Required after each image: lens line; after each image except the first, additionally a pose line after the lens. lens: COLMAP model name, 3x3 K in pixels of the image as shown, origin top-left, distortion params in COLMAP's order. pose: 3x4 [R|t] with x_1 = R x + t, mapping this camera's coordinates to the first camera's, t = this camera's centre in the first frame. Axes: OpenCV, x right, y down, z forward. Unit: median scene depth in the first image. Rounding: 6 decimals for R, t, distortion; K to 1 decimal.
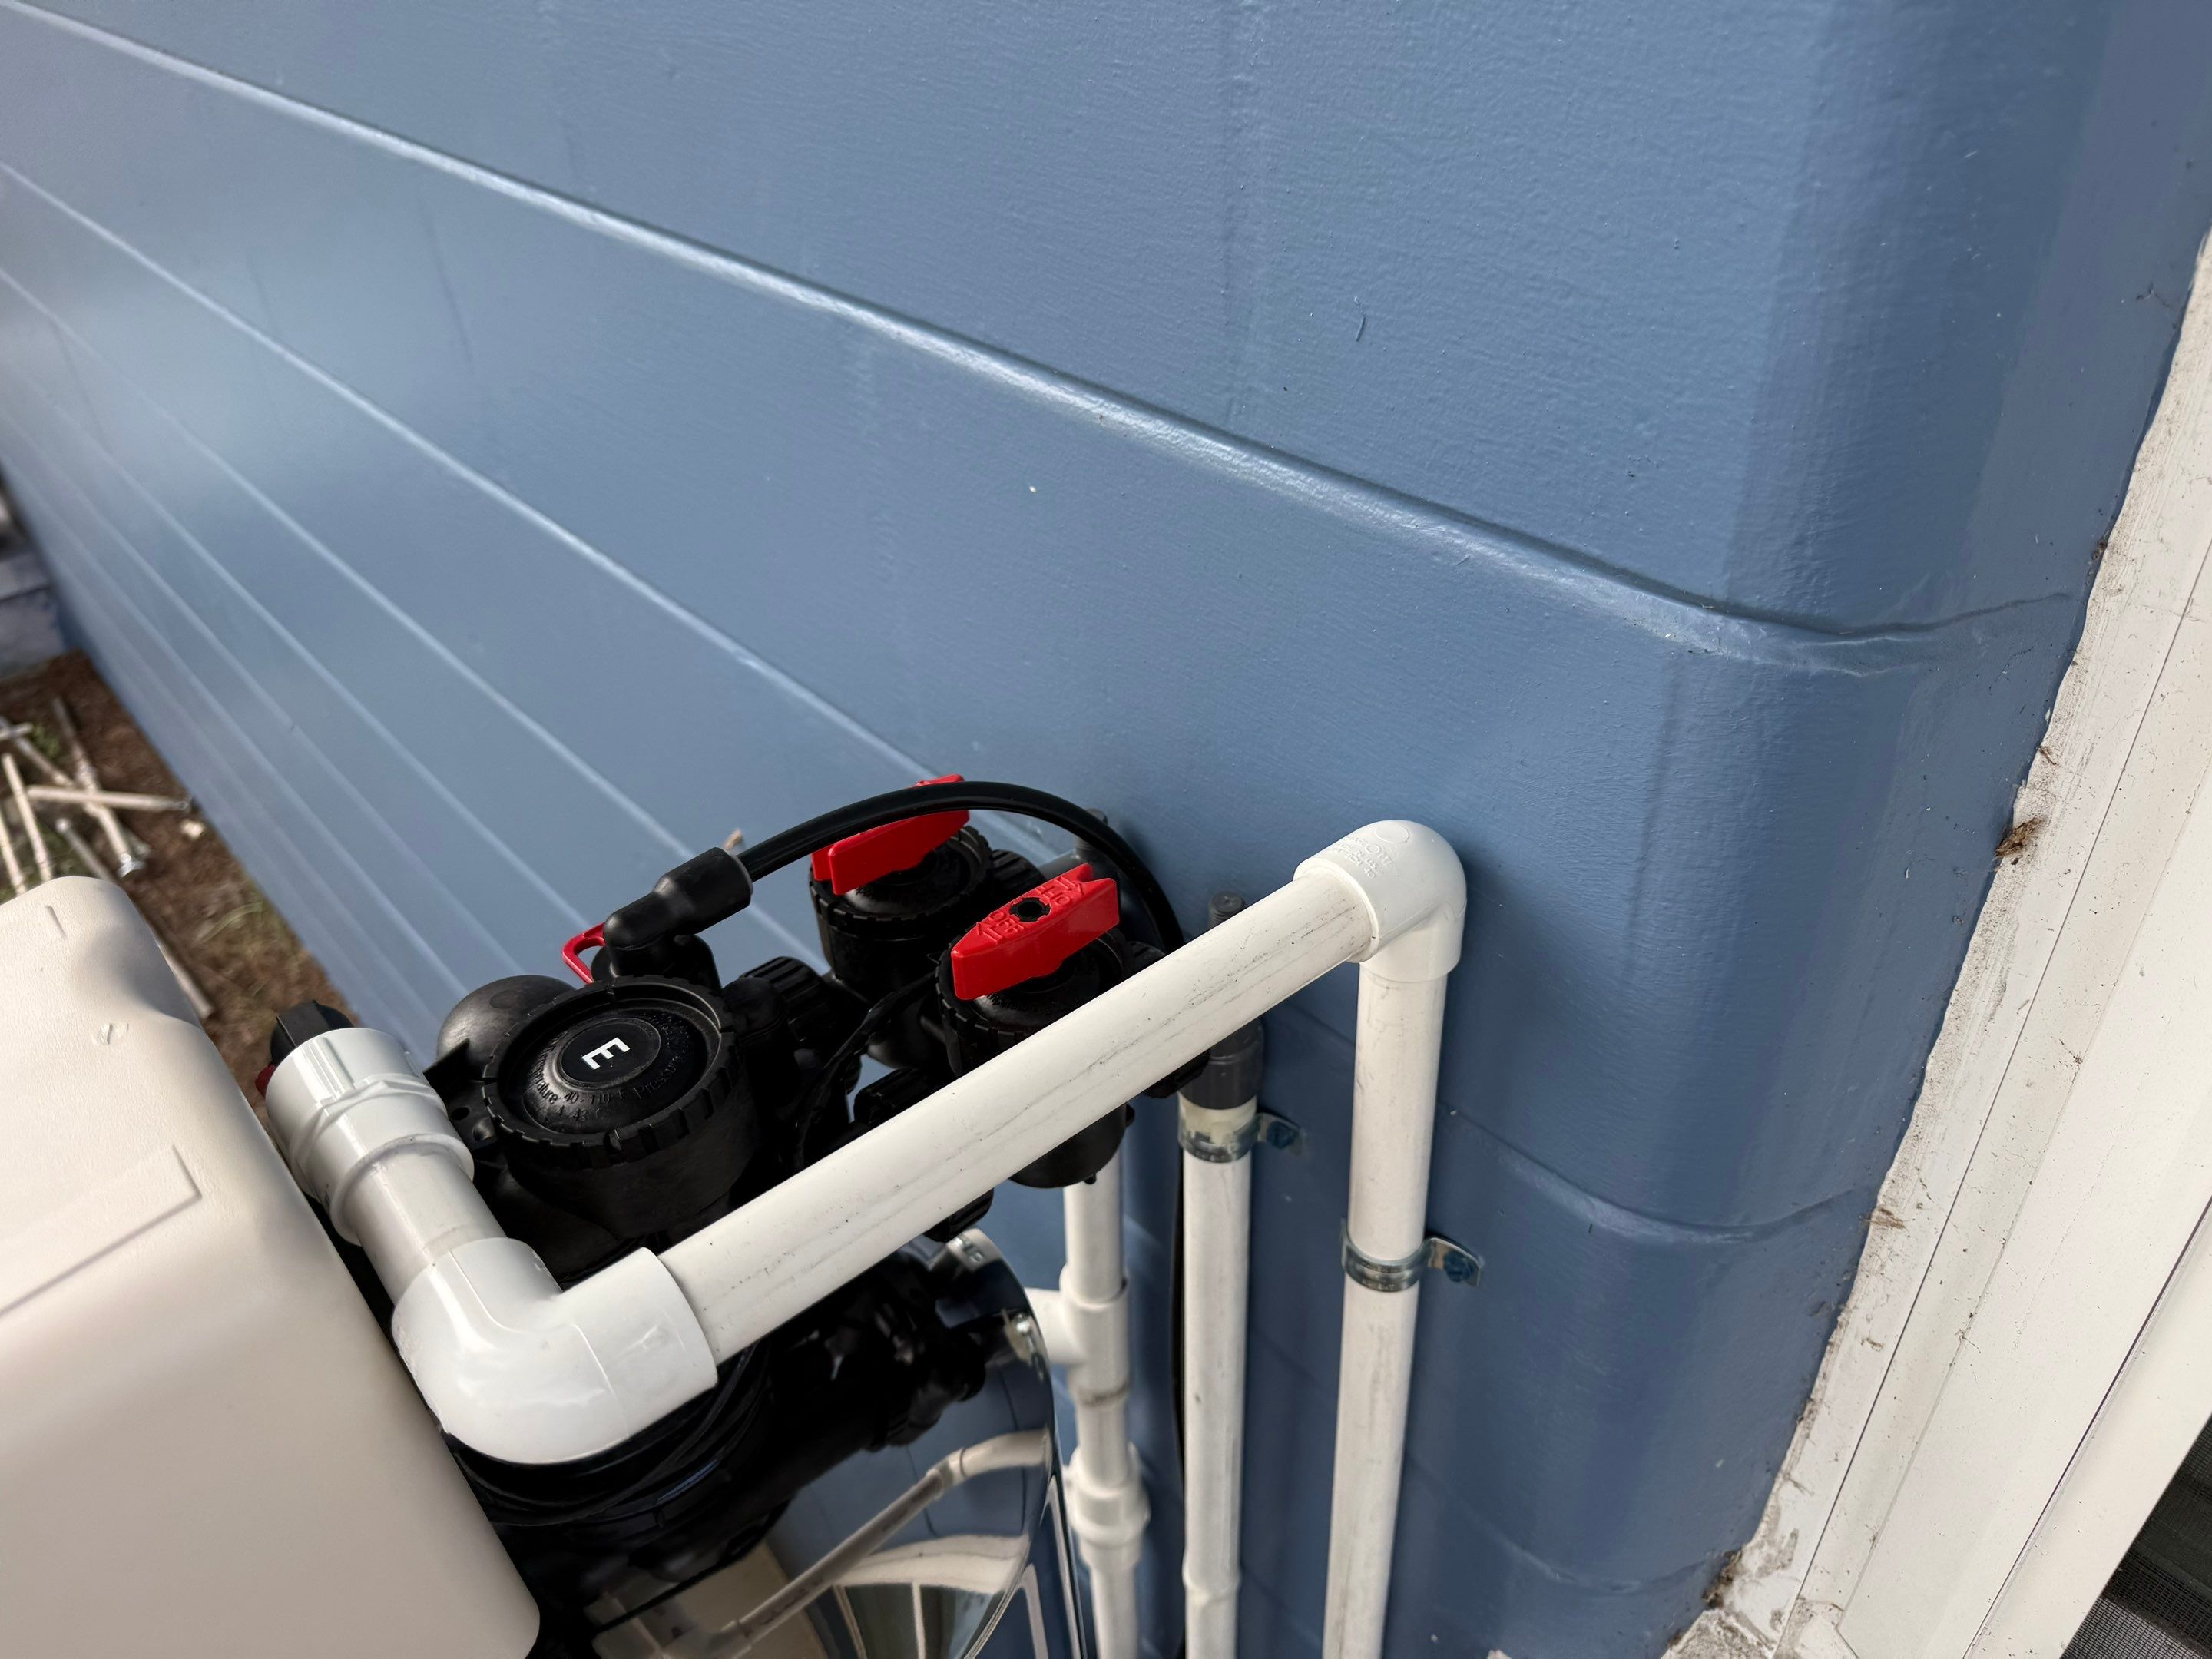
lens RADIAL K [[1599.0, 0, 1099.8], [0, 1599.0, 847.0], [0, 0, 1]] dist [0.027501, -0.047814]
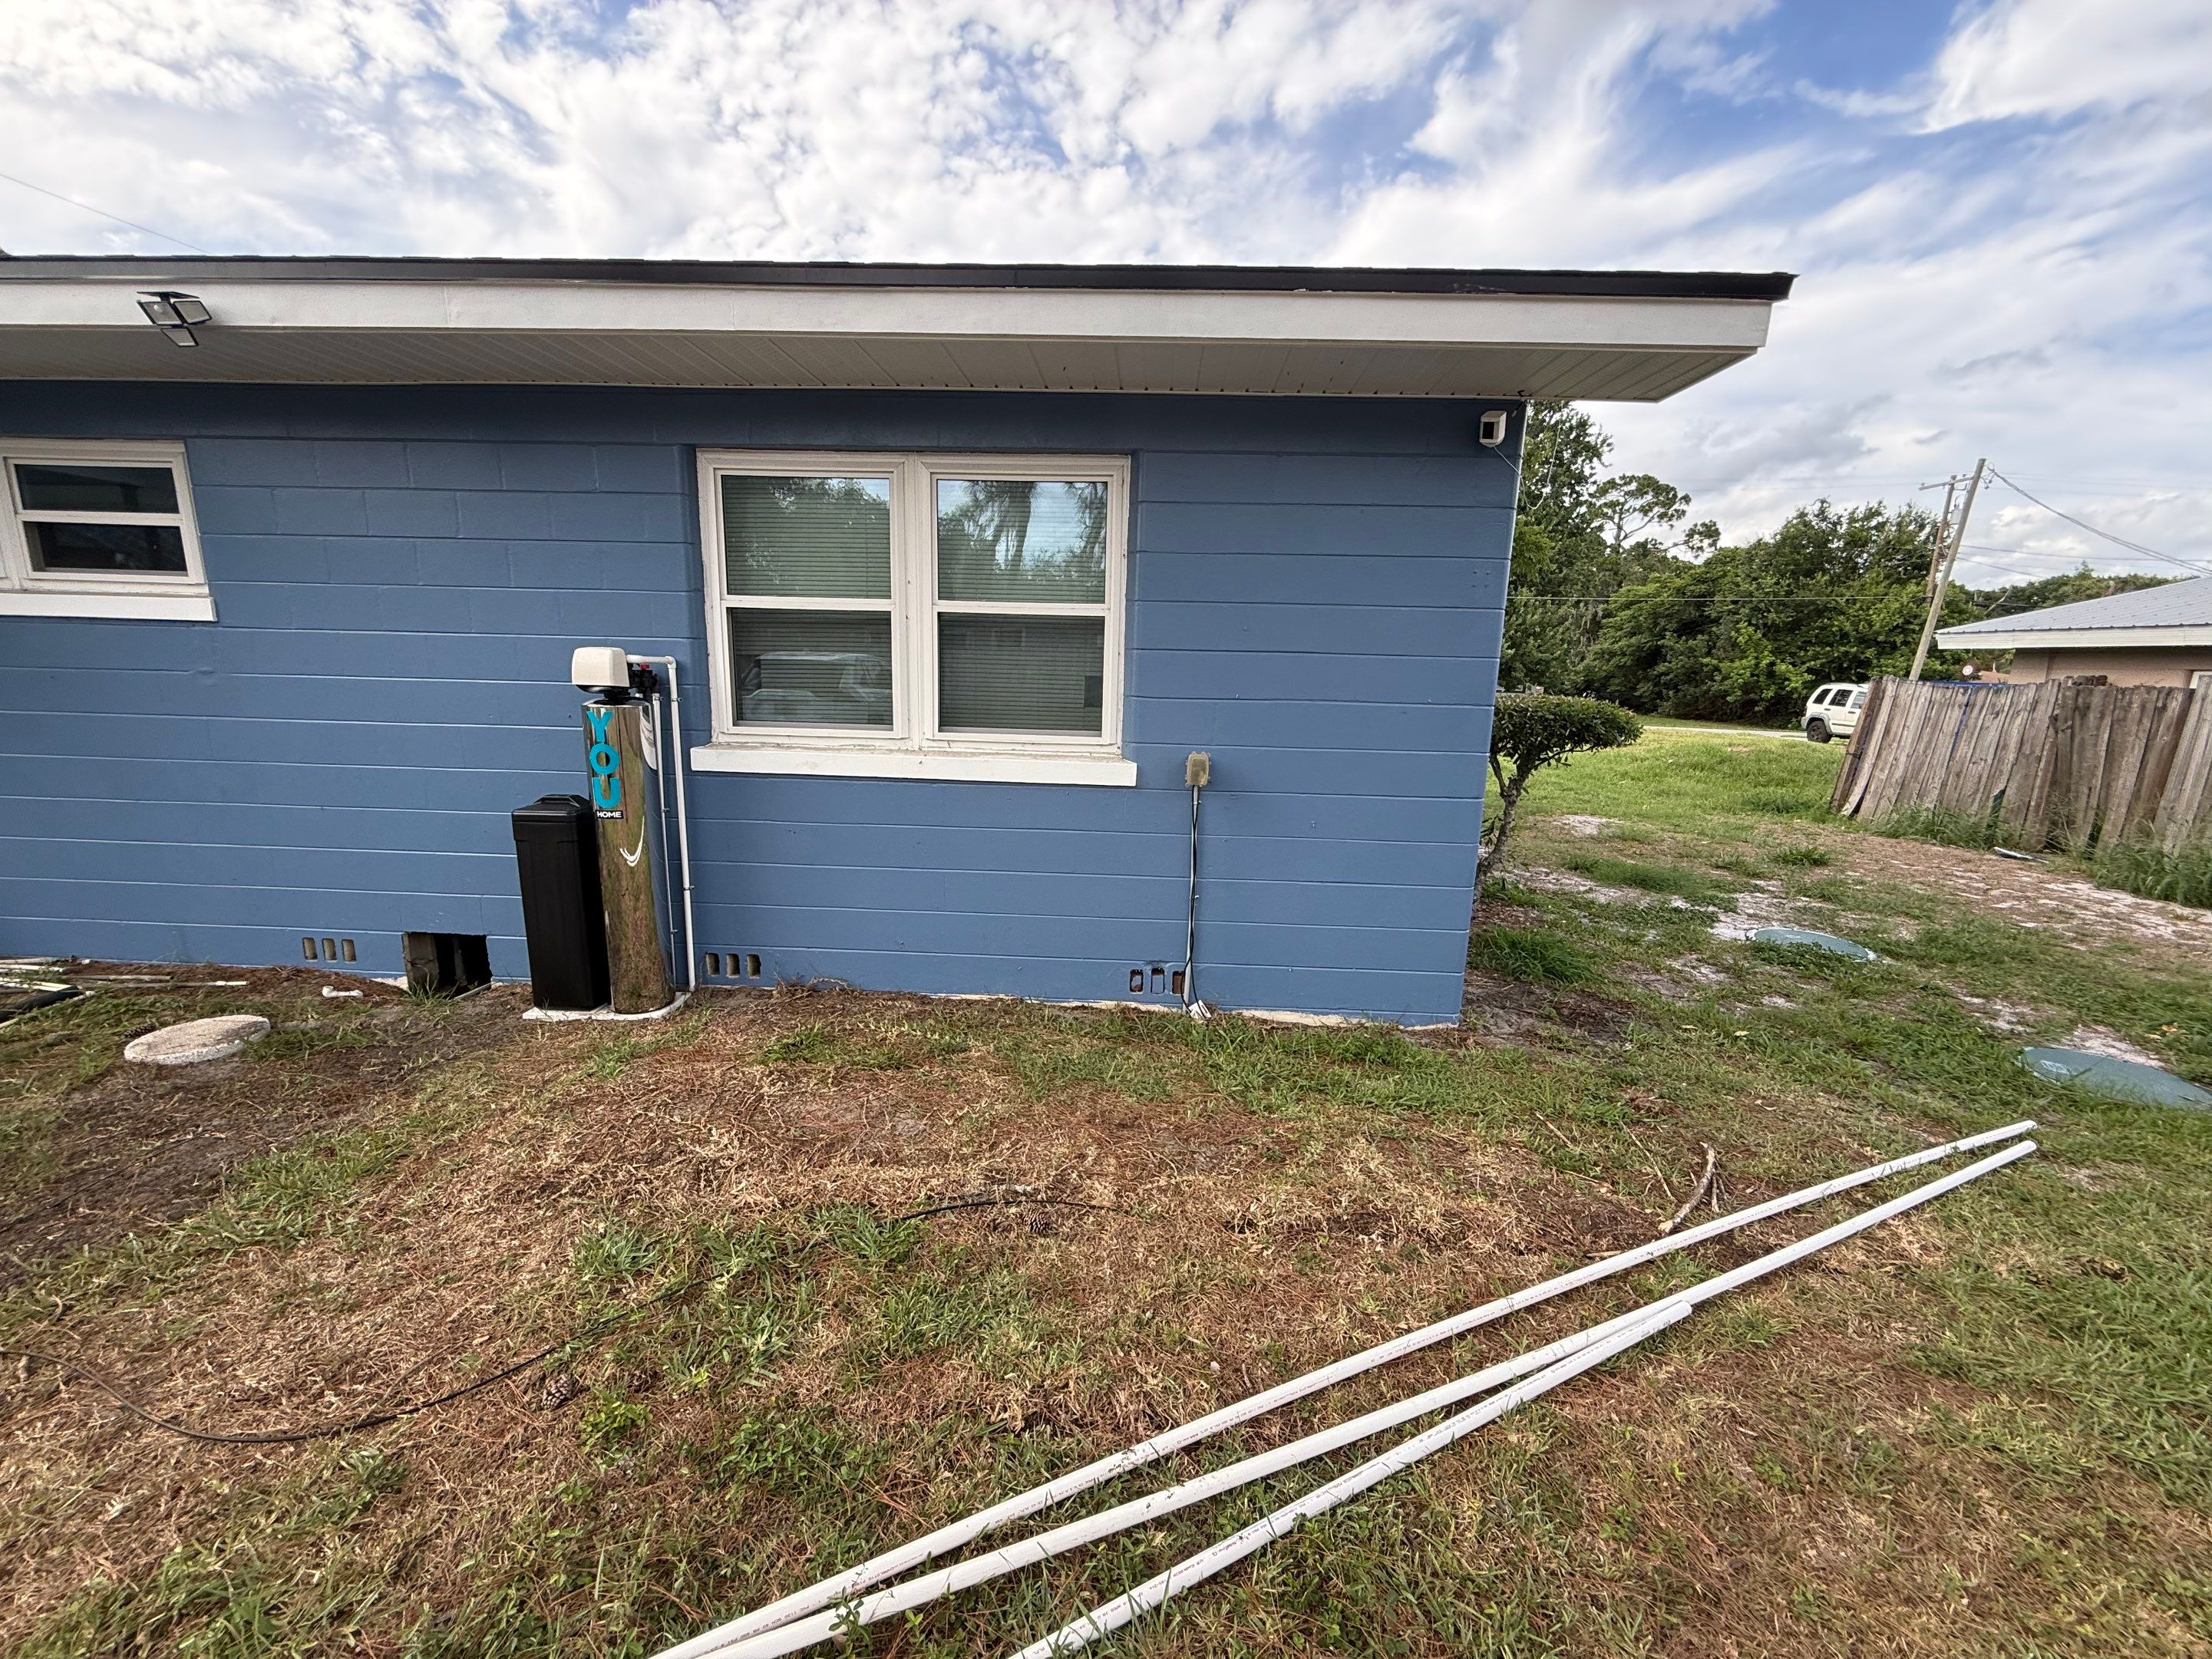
lens RADIAL K [[898.9, 0, 1119.8], [0, 898.9, 831.6], [0, 0, 1]] dist [-0.021413, -0.000161]
pose [[0.681694, -0.061035, 0.729087, -3.259548], [0.378795, 0.882001, -0.280337, 5.544261], [-0.625945, 0.467279, 0.624375, -6.336800]]
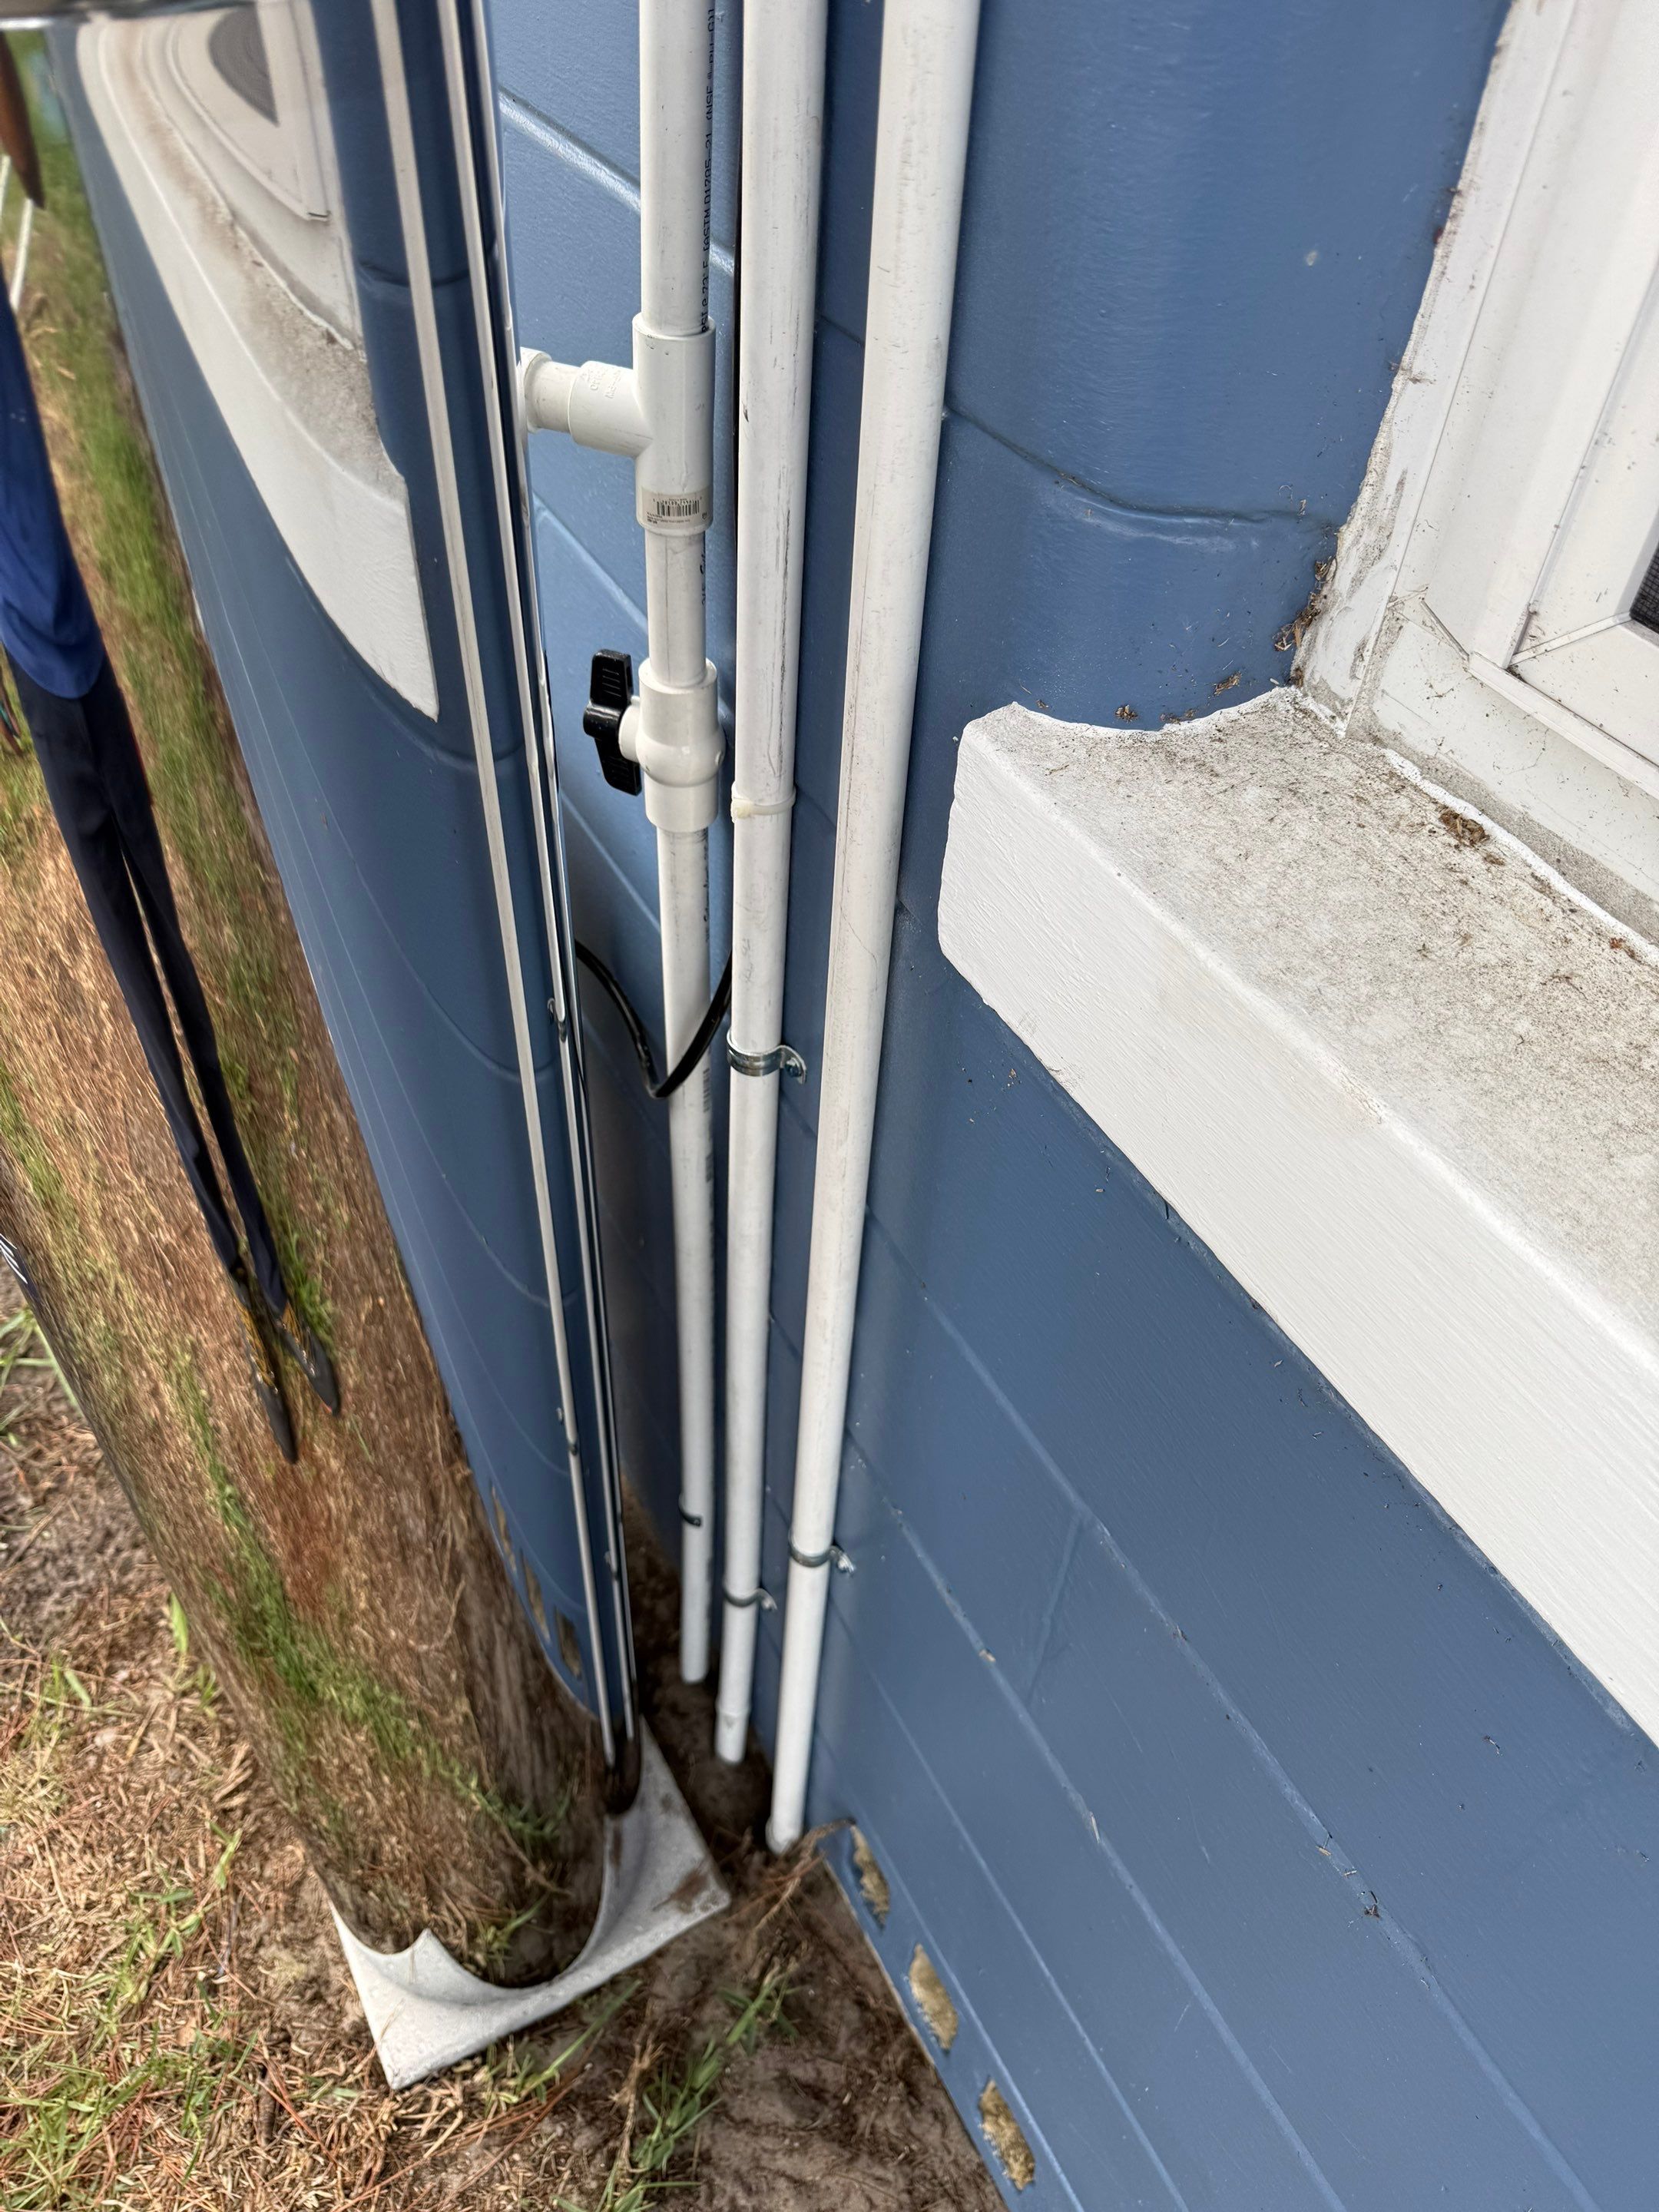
lens RADIAL K [[1599.0, 0, 773.5], [0, 1599.0, 1085.5], [0, 0, 1]] dist [0.027501, -0.047814]
pose [[0.967370, 0.224935, -0.116617, 0.390786], [-0.204675, 0.965060, 0.163610, 0.845445], [0.149344, -0.134403, 0.979608, 0.220248]]
